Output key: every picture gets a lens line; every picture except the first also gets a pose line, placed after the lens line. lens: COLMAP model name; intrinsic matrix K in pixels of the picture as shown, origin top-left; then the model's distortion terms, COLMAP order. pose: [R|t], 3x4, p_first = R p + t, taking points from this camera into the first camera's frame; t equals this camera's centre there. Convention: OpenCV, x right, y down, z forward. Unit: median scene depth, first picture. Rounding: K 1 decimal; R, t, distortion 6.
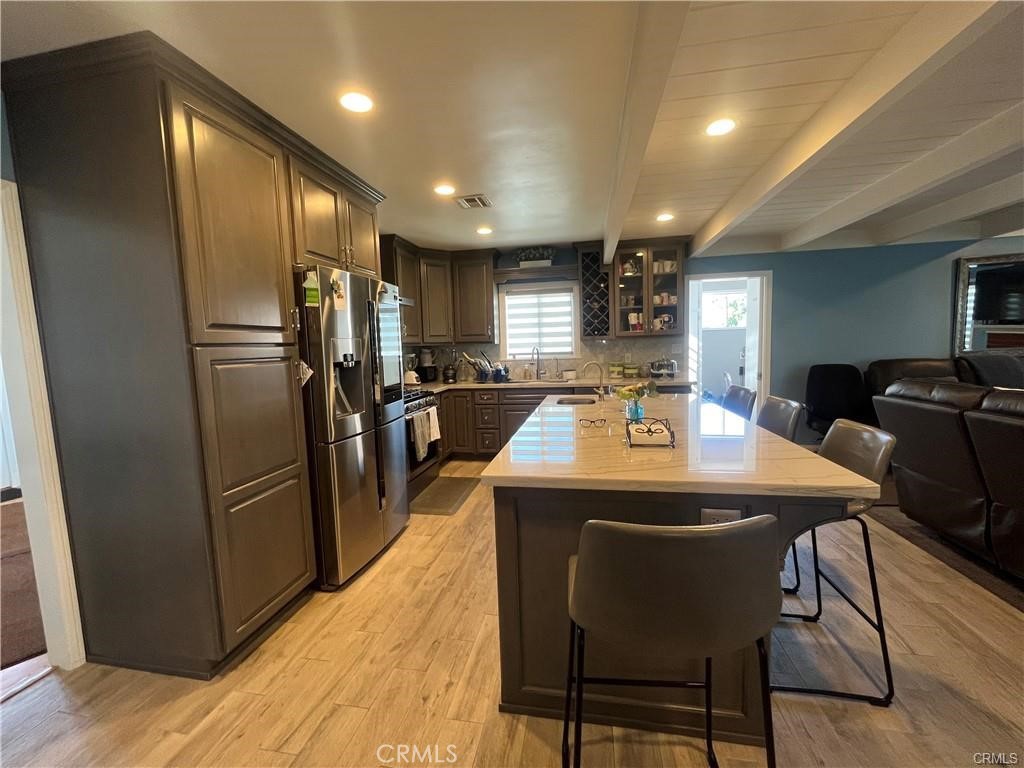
lens RADIAL K [[415.9, 0, 512.1], [0, 415.9, 384.8], [0, 0, 1]] dist [-0.000915, -0.000350]
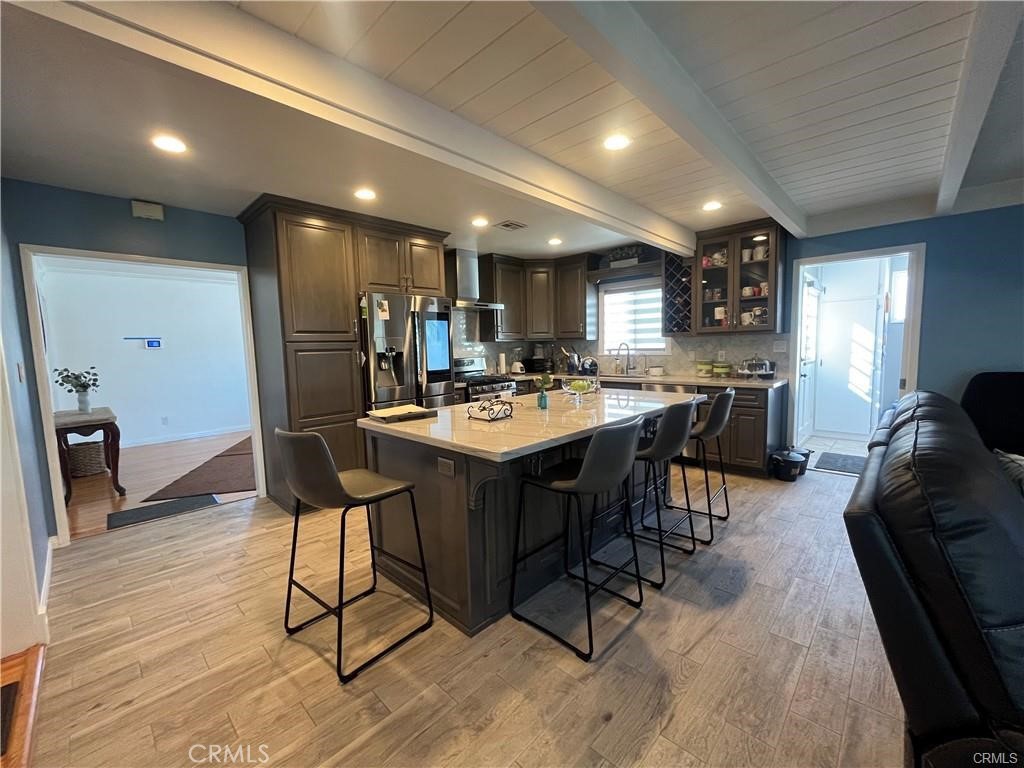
lens RADIAL K [[415.9, 0, 511.6], [0, 415.9, 385.7], [0, 0, 1]] dist [-0.000915, -0.000350]
pose [[0.836643, 0.063556, -0.544050, 0.417707], [-0.054467, 0.997976, 0.032823, -0.003835], [0.545035, 0.002172, 0.838411, -0.024717]]
